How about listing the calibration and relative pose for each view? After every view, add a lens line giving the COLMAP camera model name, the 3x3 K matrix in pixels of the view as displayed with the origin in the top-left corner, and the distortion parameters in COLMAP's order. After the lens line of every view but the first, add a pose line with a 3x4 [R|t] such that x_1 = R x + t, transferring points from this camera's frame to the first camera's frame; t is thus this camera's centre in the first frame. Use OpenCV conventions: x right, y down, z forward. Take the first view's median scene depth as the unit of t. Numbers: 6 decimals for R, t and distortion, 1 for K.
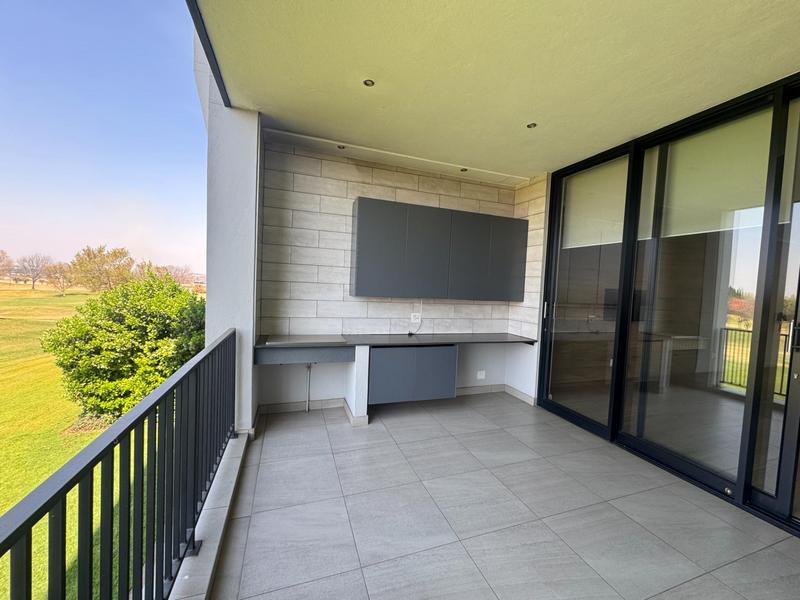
lens RADIAL K [[319.4, 0, 402.0], [0, 319.4, 299.6], [0, 0, 1]] dist [-0.004169, -0.000120]
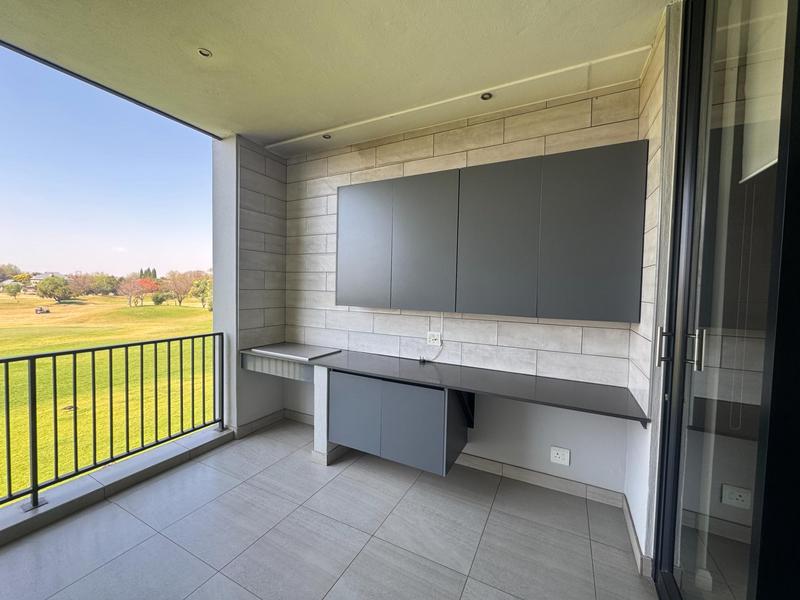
lens RADIAL K [[319.4, 0, 400.6], [0, 319.4, 299.2], [0, 0, 1]] dist [-0.004169, -0.000120]
pose [[0.686765, -0.001613, -0.726878, 0.509150], [-0.020339, 0.999563, -0.021435, -0.012361], [0.726595, 0.029504, 0.686432, 0.481405]]
